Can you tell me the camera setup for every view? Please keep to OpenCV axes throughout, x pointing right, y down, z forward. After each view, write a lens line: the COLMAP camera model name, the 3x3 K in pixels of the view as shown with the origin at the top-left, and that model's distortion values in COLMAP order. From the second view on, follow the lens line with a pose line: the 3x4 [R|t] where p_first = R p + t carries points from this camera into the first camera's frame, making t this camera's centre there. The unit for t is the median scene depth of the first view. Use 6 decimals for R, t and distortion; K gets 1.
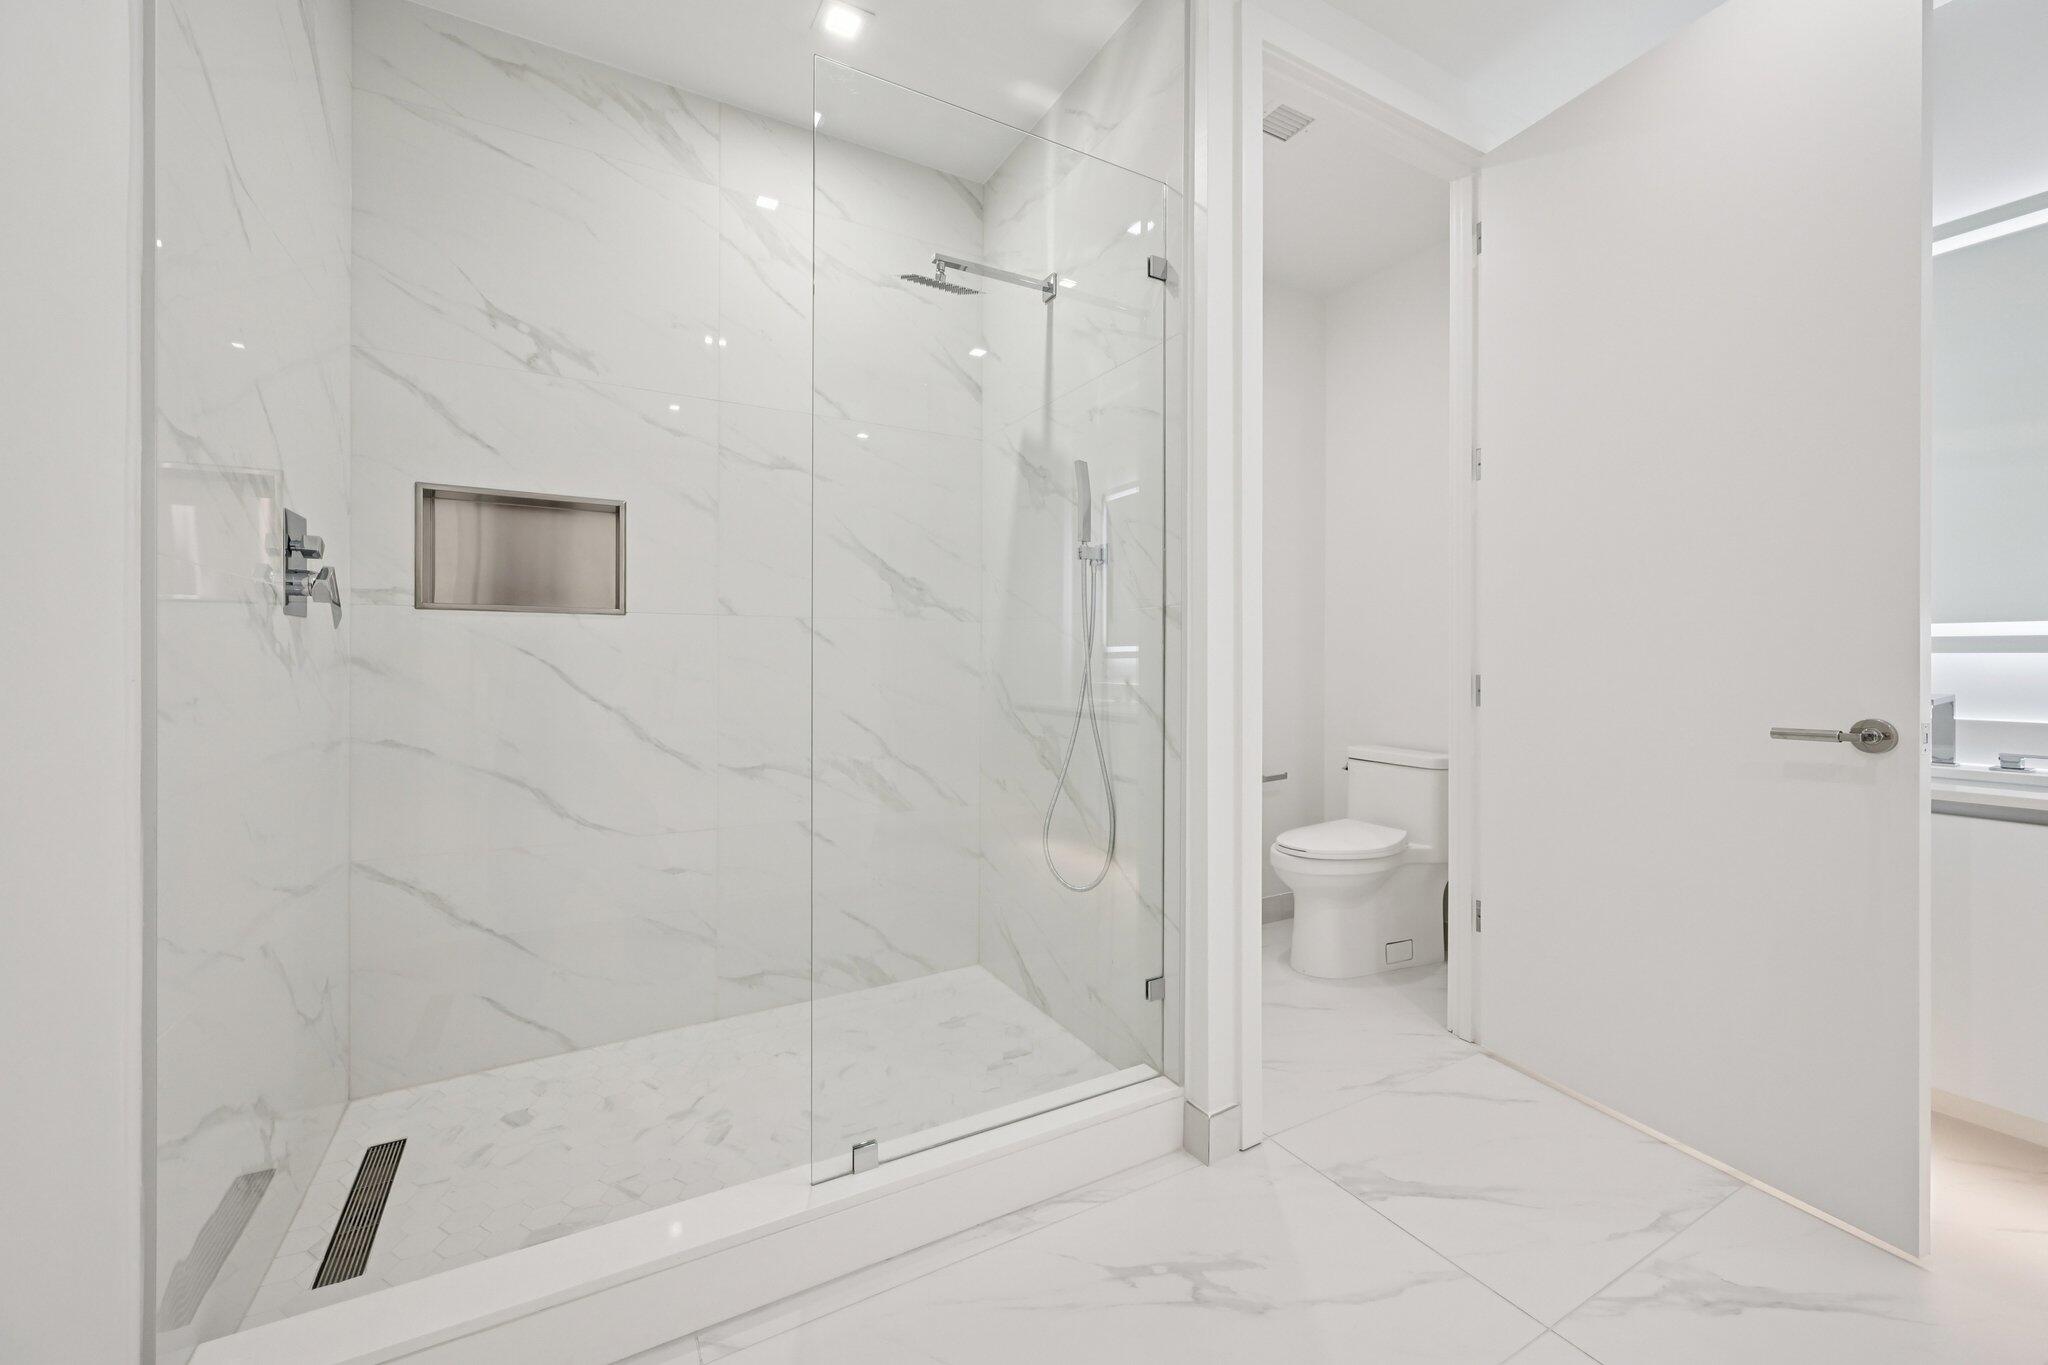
lens RADIAL K [[807.9, 0, 1021.5], [0, 807.9, 665.2], [0, 0, 1]] dist [-0.001318, -0.000689]
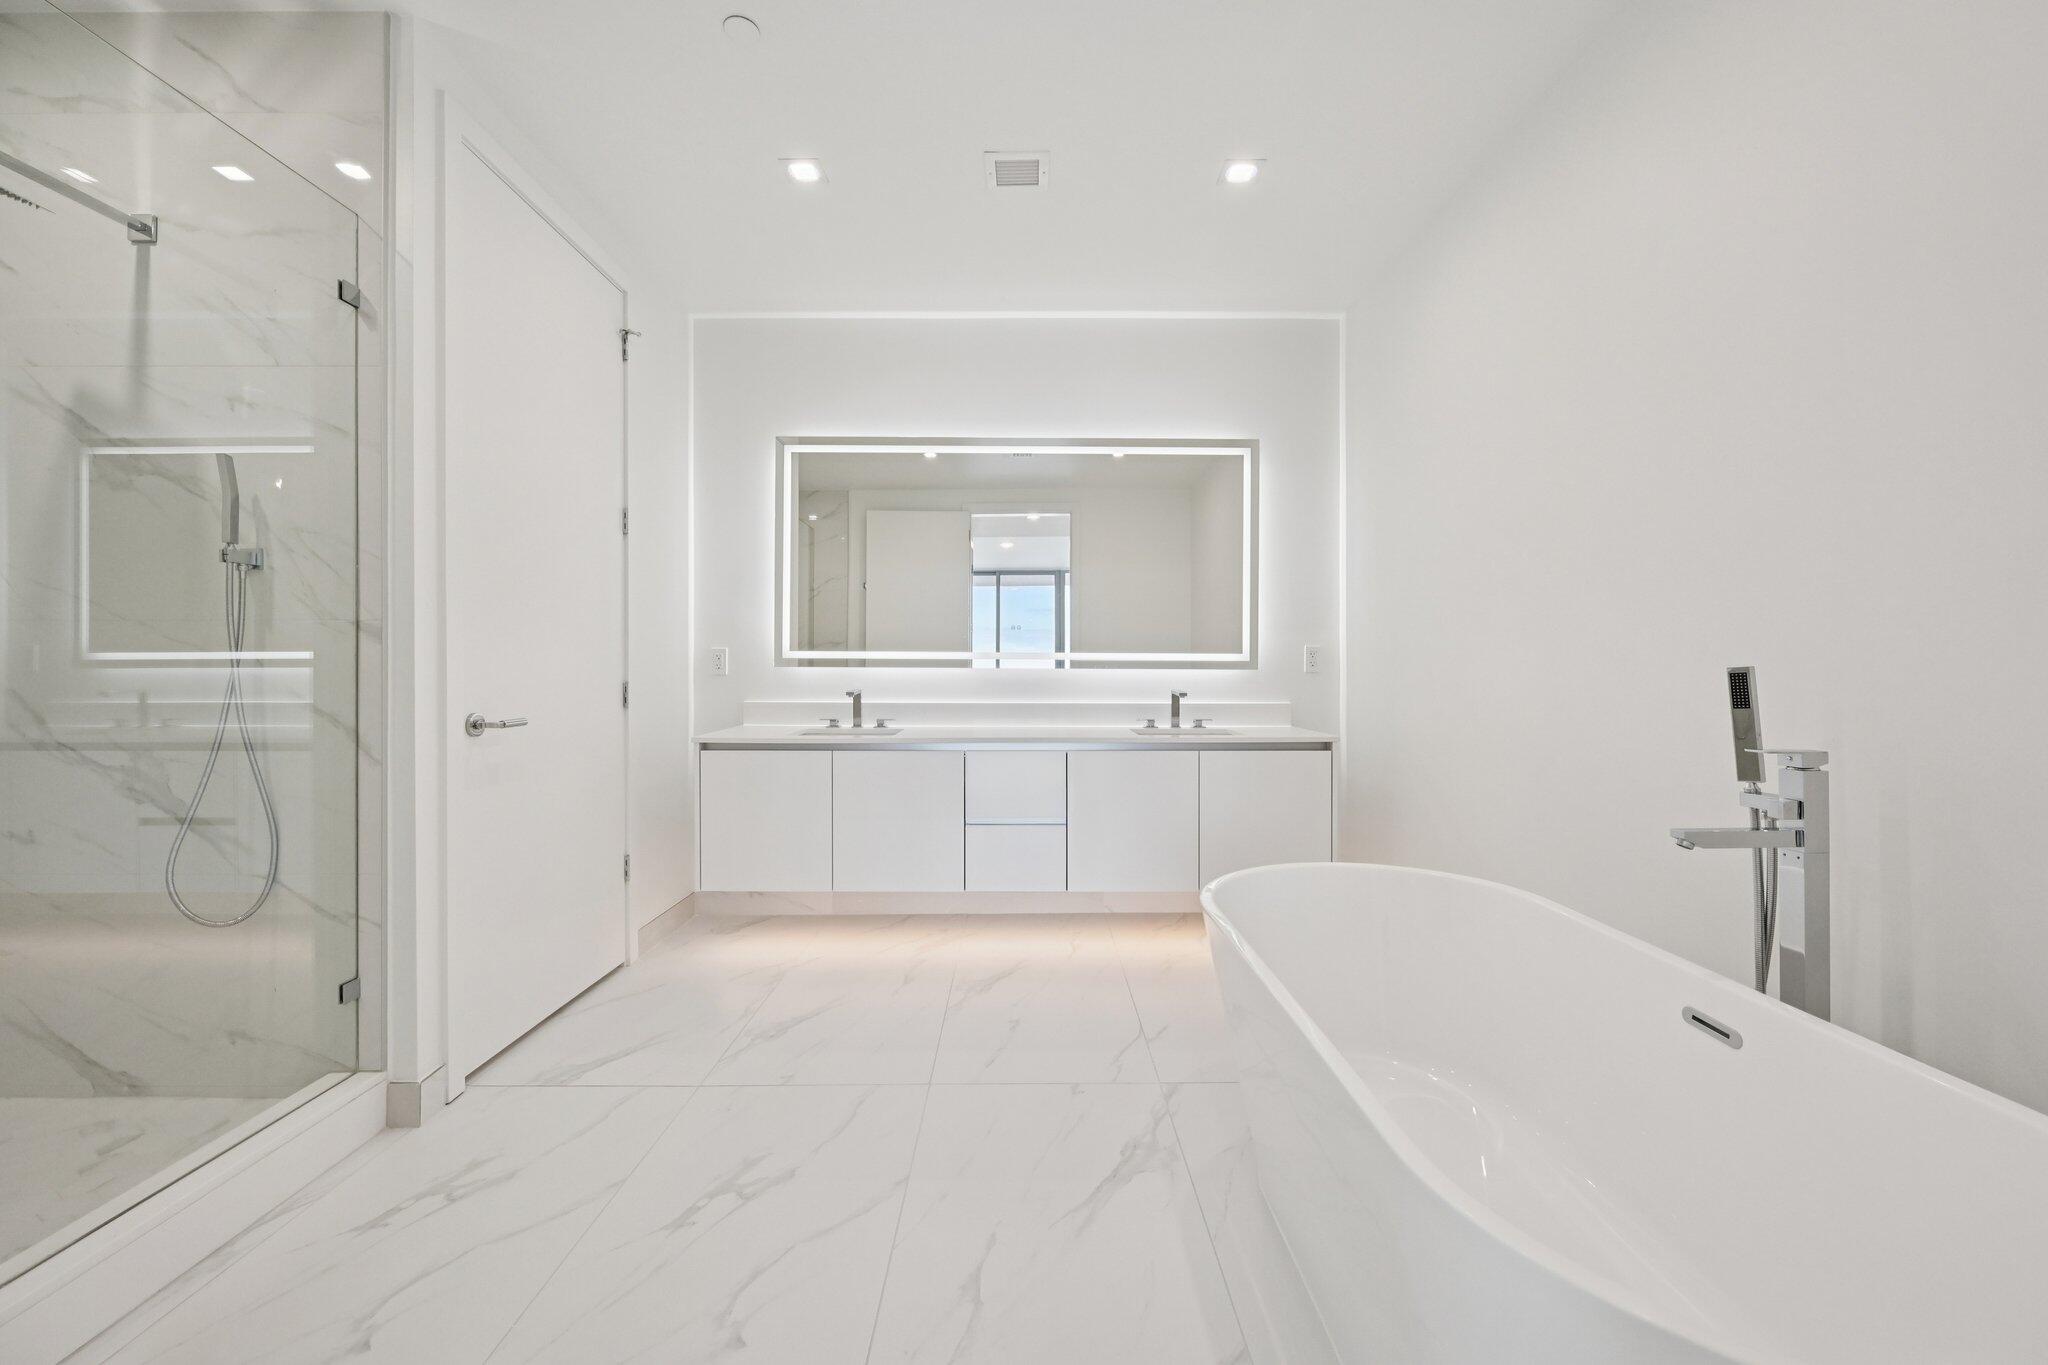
lens RADIAL K [[807.9, 0, 1021.5], [0, 807.9, 665.2], [0, 0, 1]] dist [-0.001318, -0.000689]
pose [[0.489384, 0.004803, 0.872055, -0.310237], [0.005520, 0.999948, -0.008605, -0.002073], [-0.872051, 0.009024, 0.489332, -0.253263]]
